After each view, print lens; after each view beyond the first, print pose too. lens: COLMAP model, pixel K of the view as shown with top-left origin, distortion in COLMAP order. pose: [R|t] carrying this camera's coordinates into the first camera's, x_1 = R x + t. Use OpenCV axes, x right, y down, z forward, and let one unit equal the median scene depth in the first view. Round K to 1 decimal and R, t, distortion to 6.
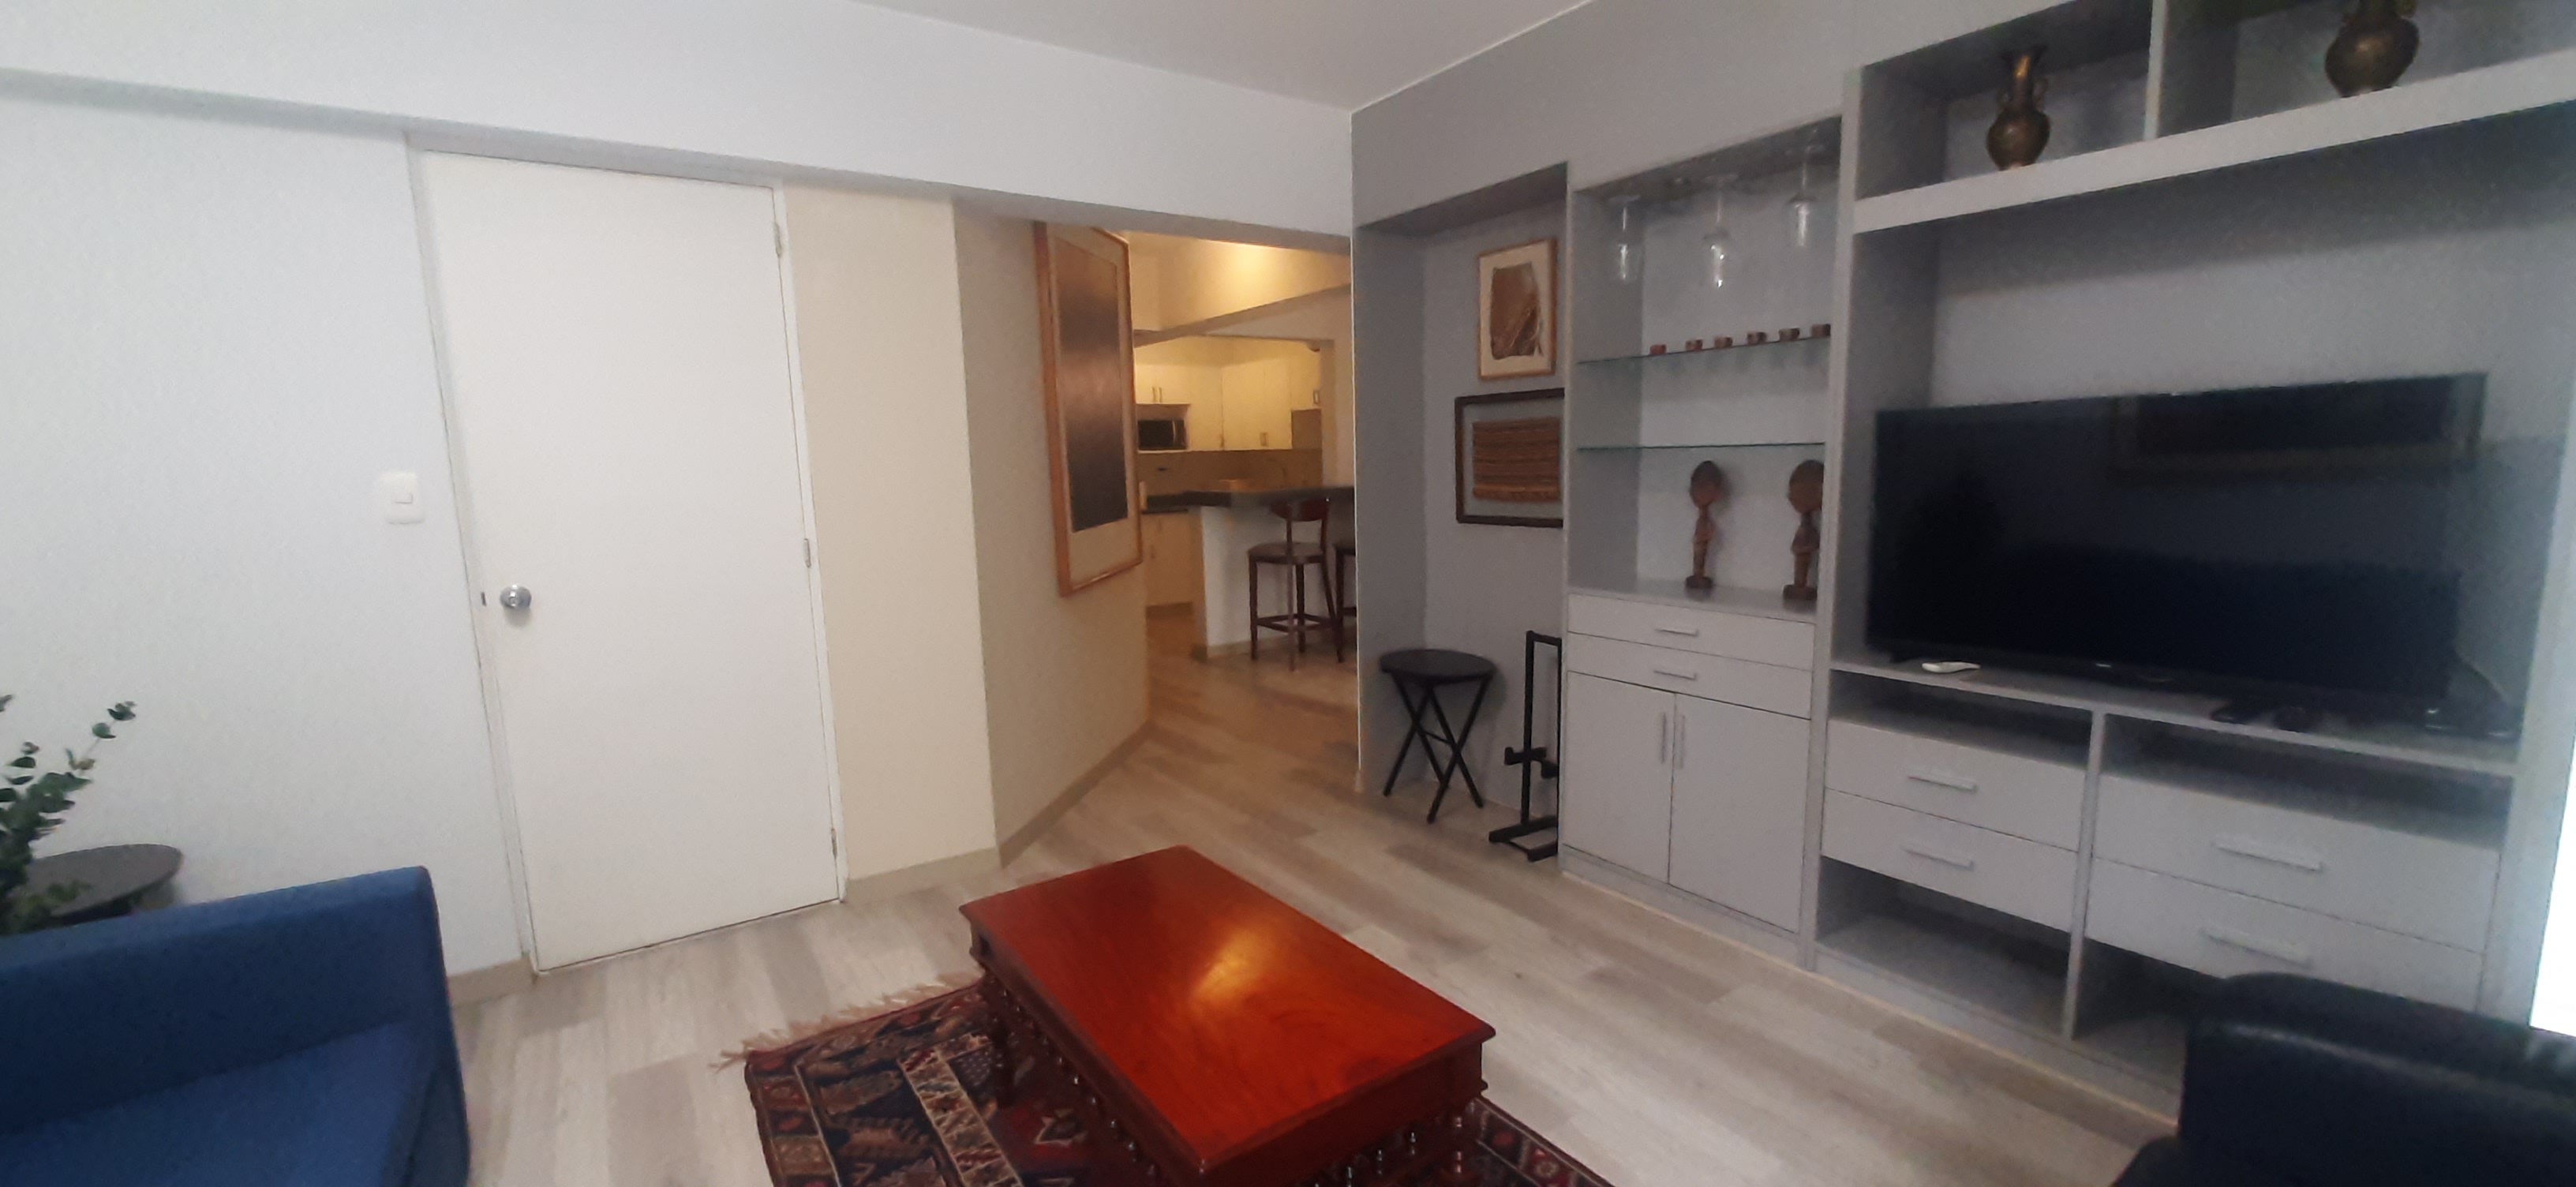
lens RADIAL K [[1031.6, 0, 1300.3], [0, 1031.6, 611.8], [0, 0, 1]] dist [-0.002614, 0.001695]
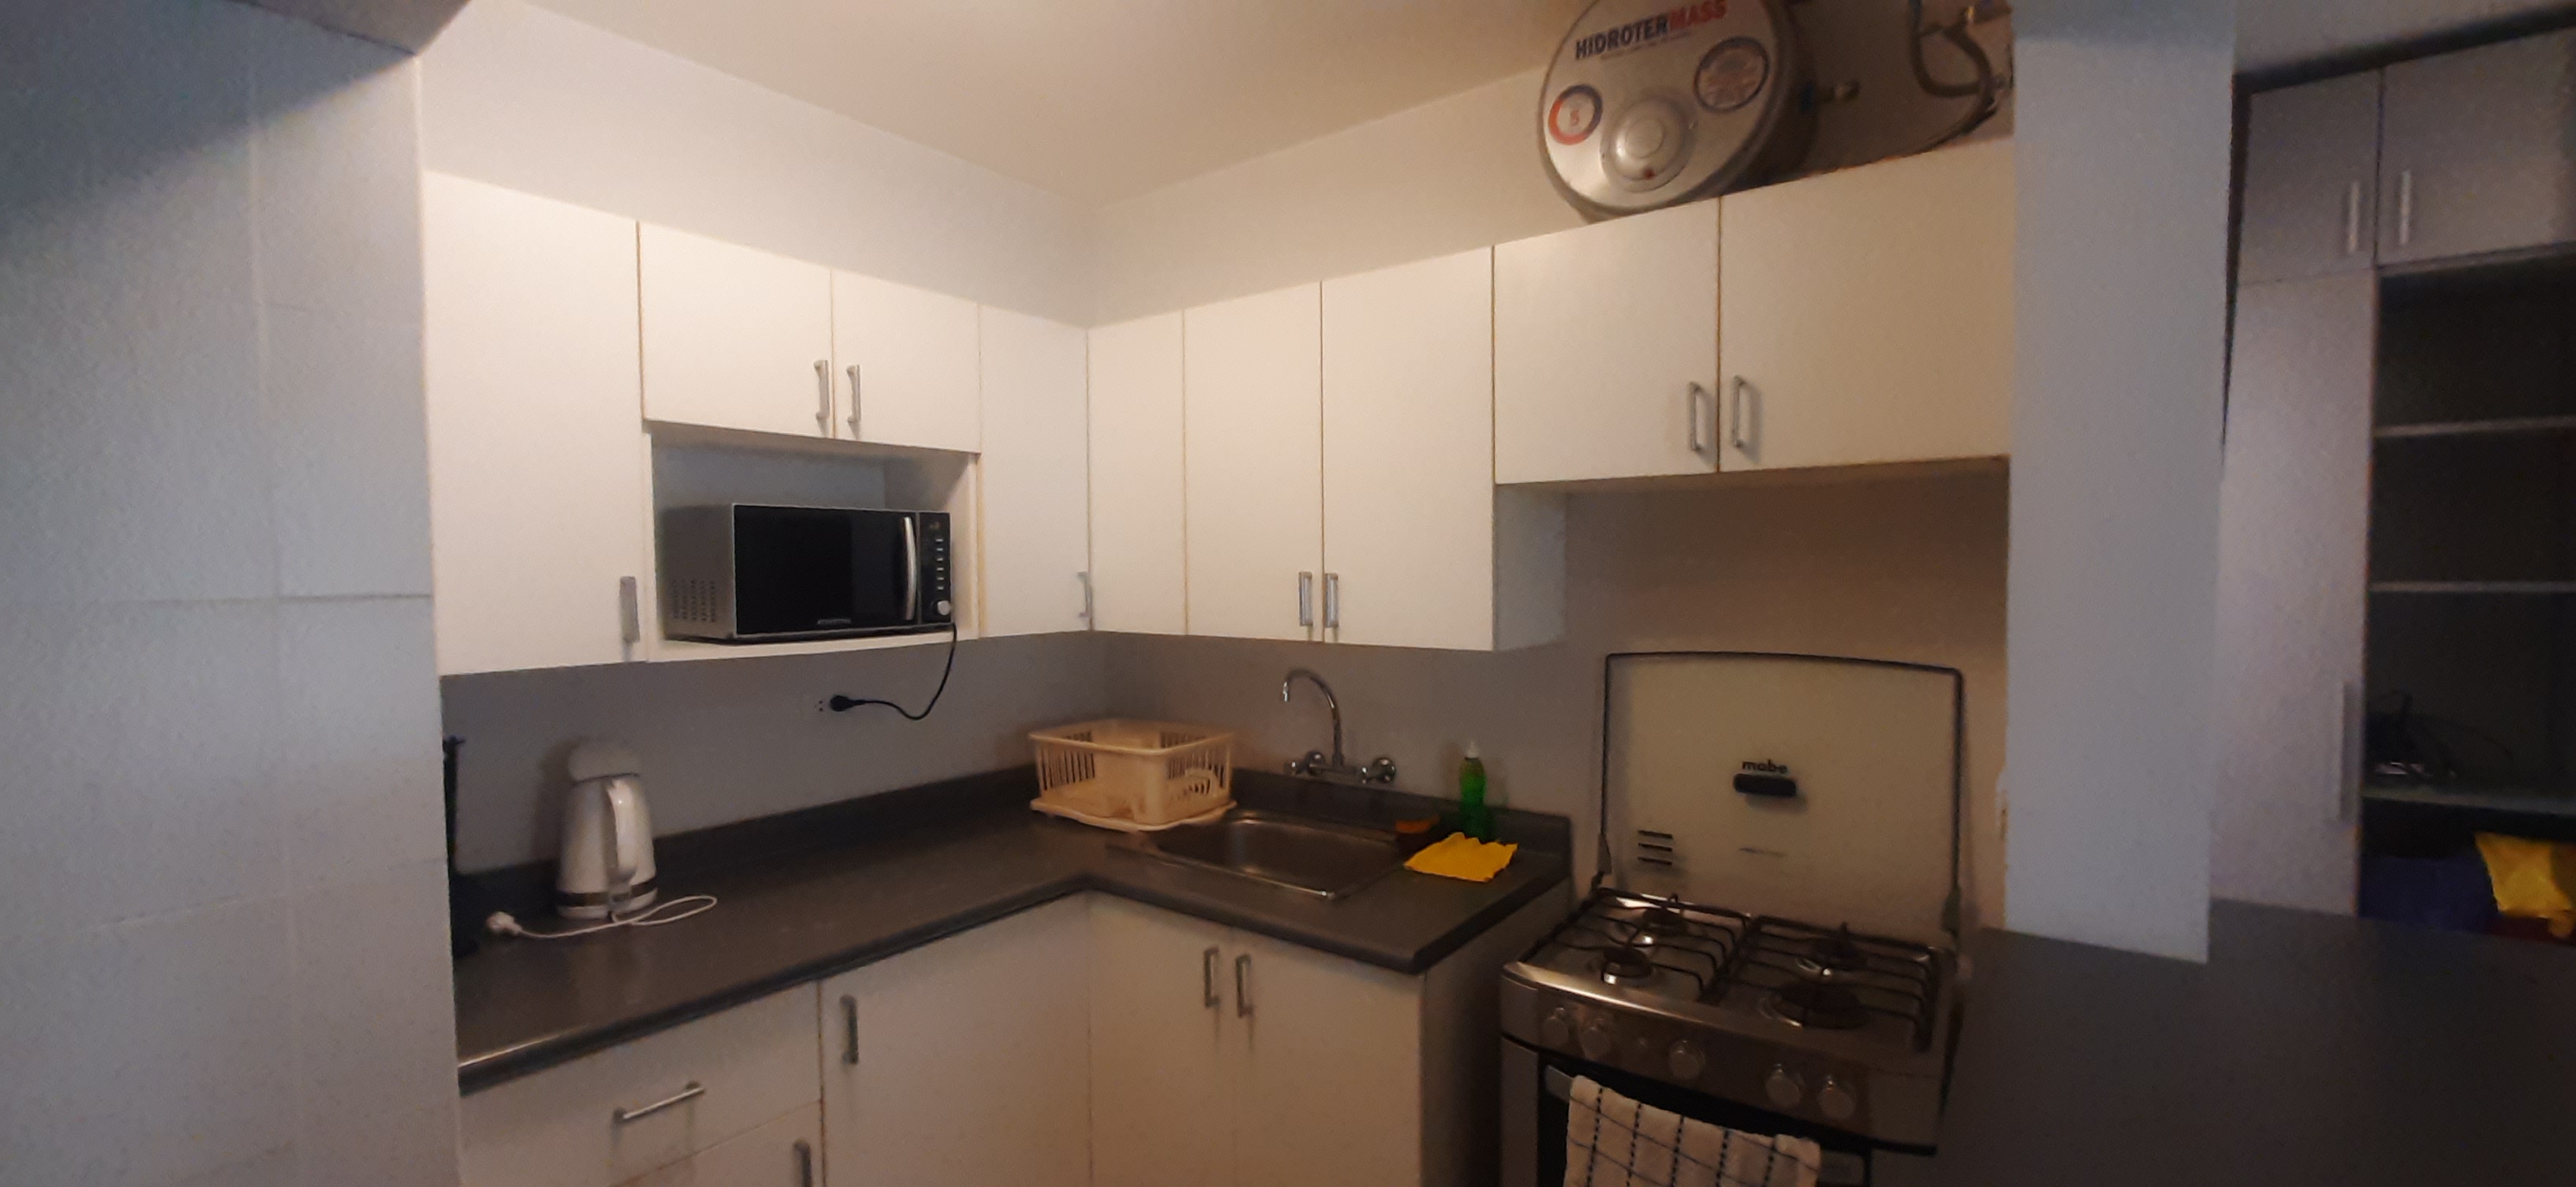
lens RADIAL K [[1031.6, 0, 1295.4], [0, 1031.6, 600.6], [0, 0, 1]] dist [-0.002614, 0.001695]
pose [[0.949626, 0.003883, 0.313362, -0.111209], [0.036803, 0.991622, -0.123818, -0.132108], [-0.311217, 0.129114, 0.941527, 0.746353]]
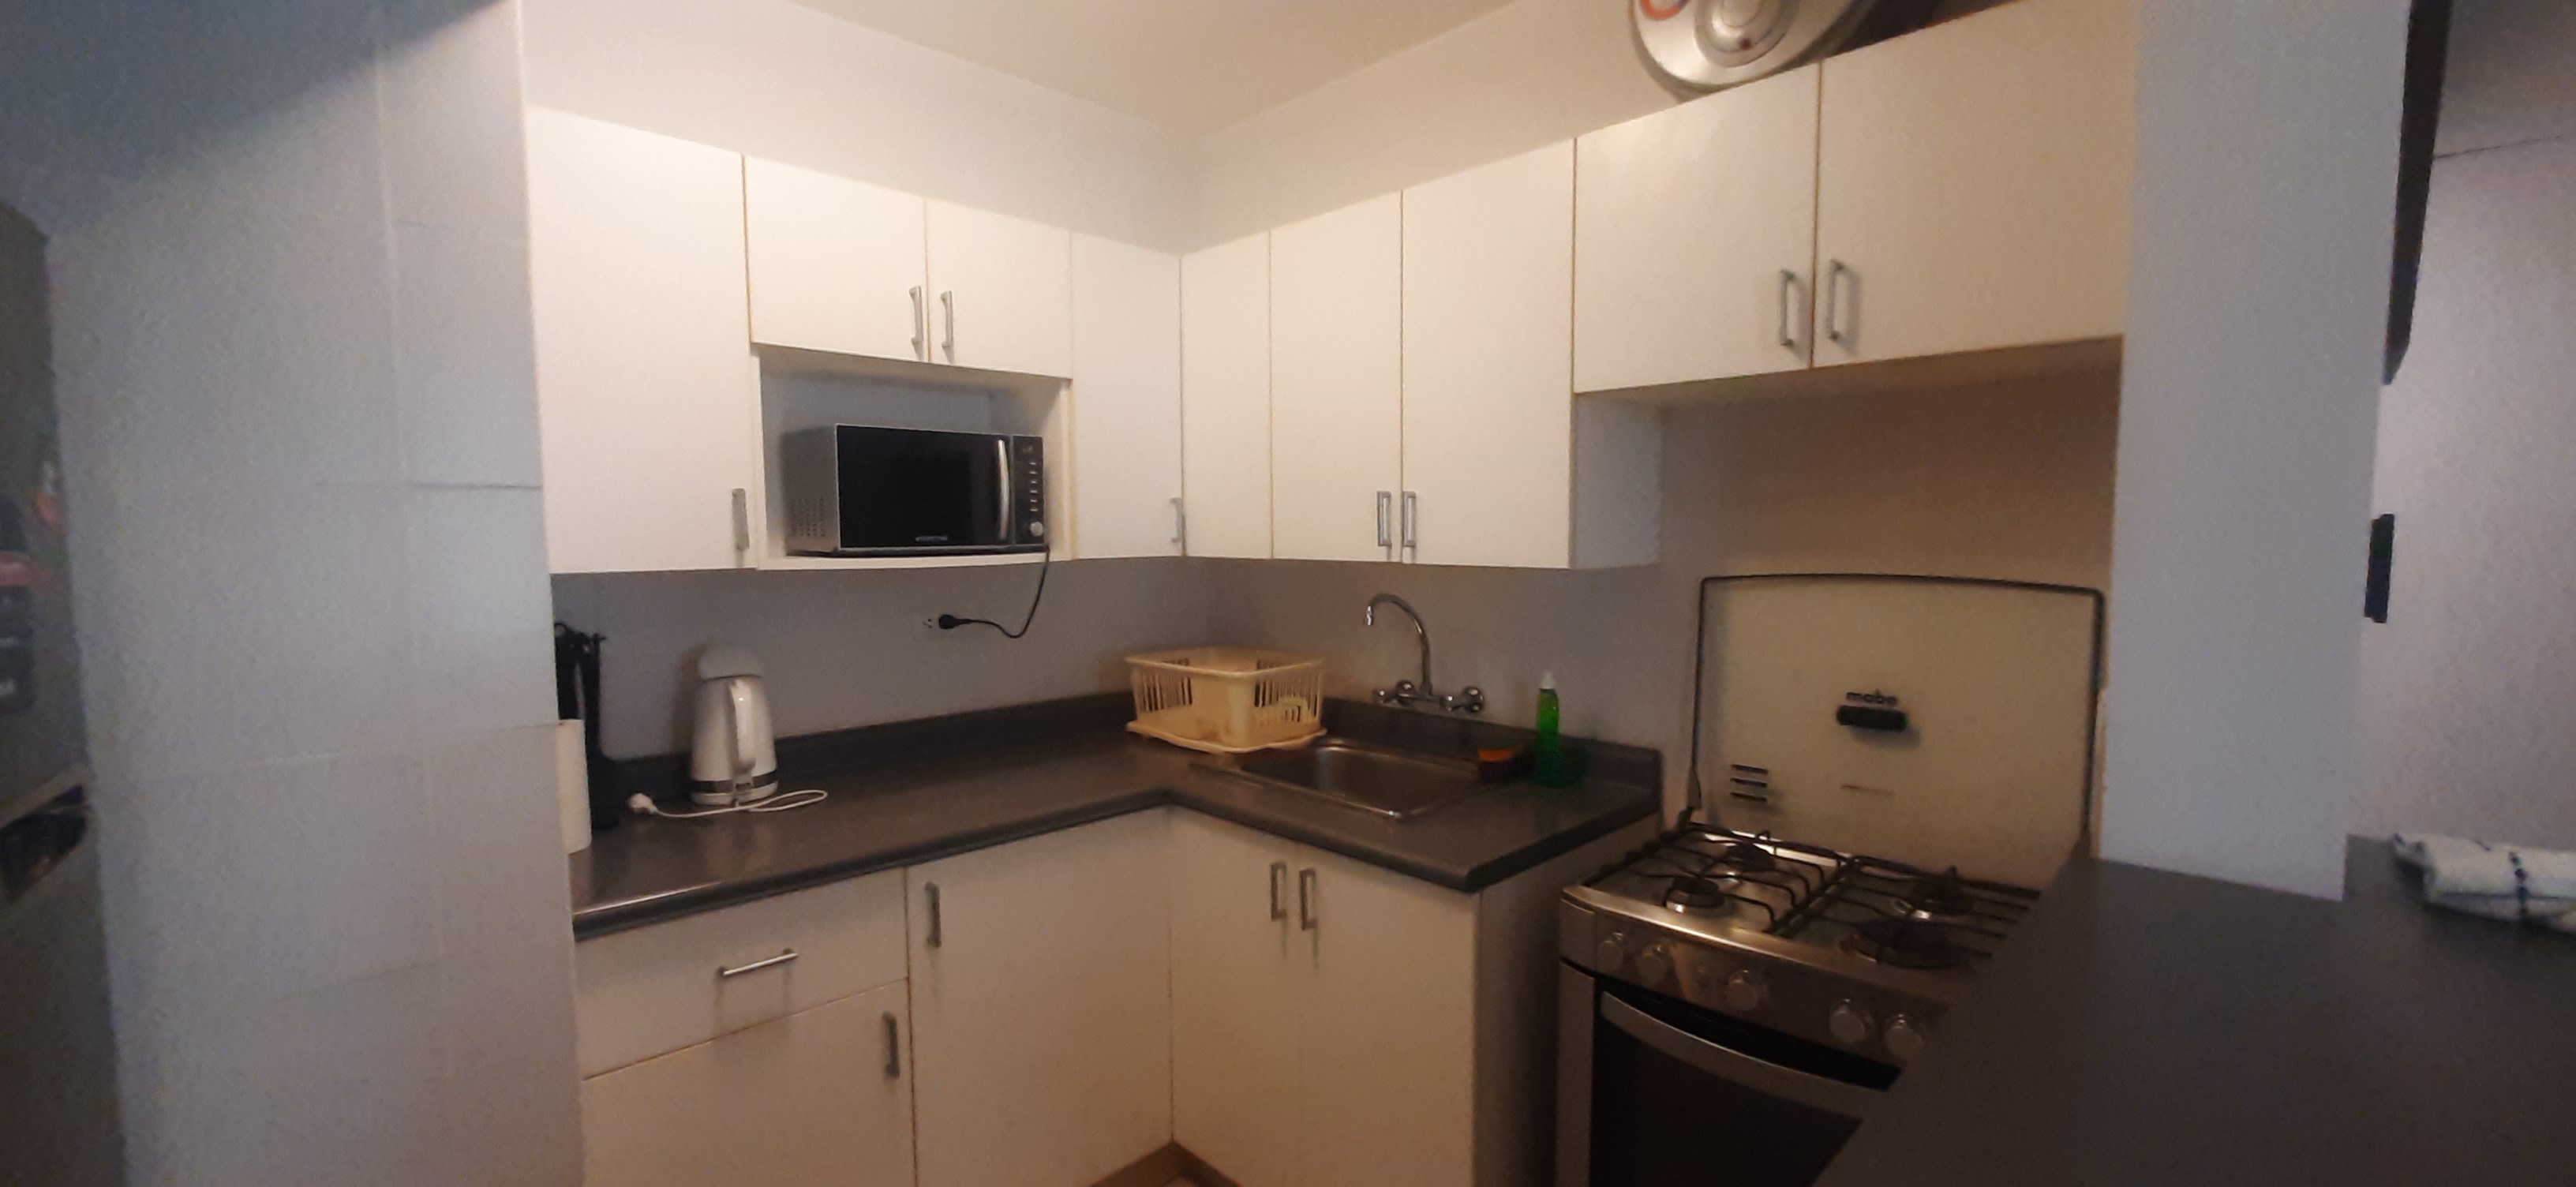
lens RADIAL K [[1031.6, 0, 1293.3], [0, 1031.6, 600.2], [0, 0, 1]] dist [-0.002614, 0.001695]
pose [[0.986204, 0.004684, 0.165468, -0.093739], [0.010357, 0.995895, -0.089923, -0.123041], [-0.165210, 0.090396, 0.982107, 0.745155]]
